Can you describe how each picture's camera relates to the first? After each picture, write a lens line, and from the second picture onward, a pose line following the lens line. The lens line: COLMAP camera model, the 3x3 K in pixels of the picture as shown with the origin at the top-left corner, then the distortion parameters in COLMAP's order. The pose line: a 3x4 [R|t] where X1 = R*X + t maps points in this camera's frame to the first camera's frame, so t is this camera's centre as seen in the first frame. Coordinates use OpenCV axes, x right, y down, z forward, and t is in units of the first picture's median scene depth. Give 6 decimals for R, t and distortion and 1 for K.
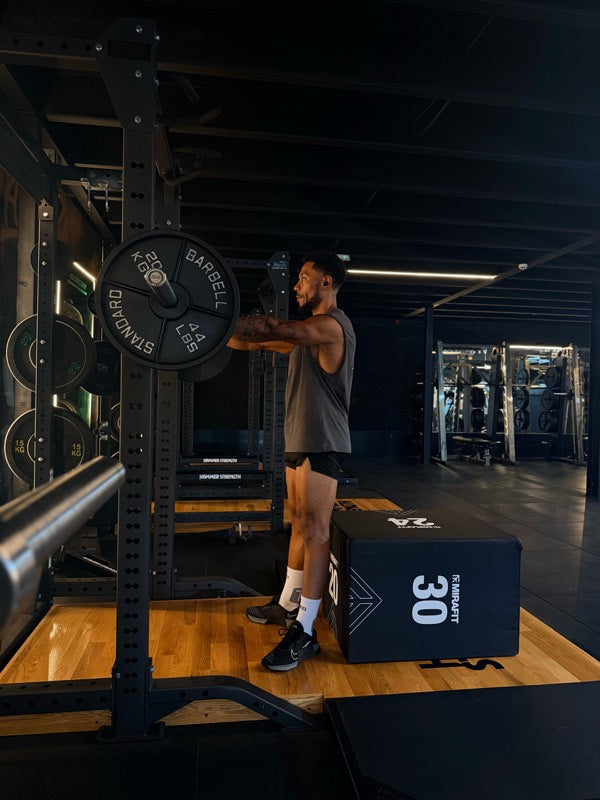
lens RADIAL K [[569.8, 0, 300.0], [0, 569.8, 400.0], [0, 0, 1]] dist [0.002012, -0.000217]
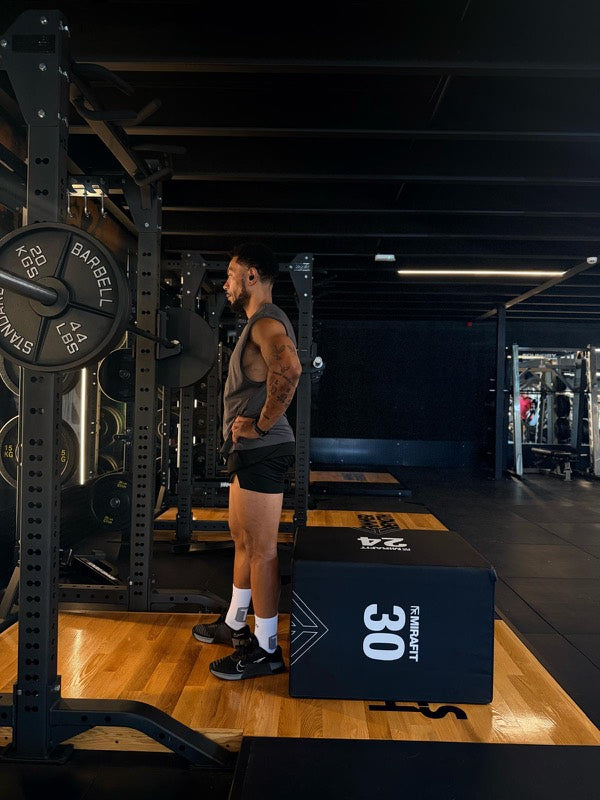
lens RADIAL K [[575.7, 0, 300.0], [0, 575.7, 400.0], [0, 0, 1]] dist [0.001334, -0.004076]
pose [[0.986994, 0.003517, -0.160717, 0.229757], [-0.005623, 0.999904, -0.012648, 0.002064], [0.160657, 0.013388, 0.986919, 0.088931]]
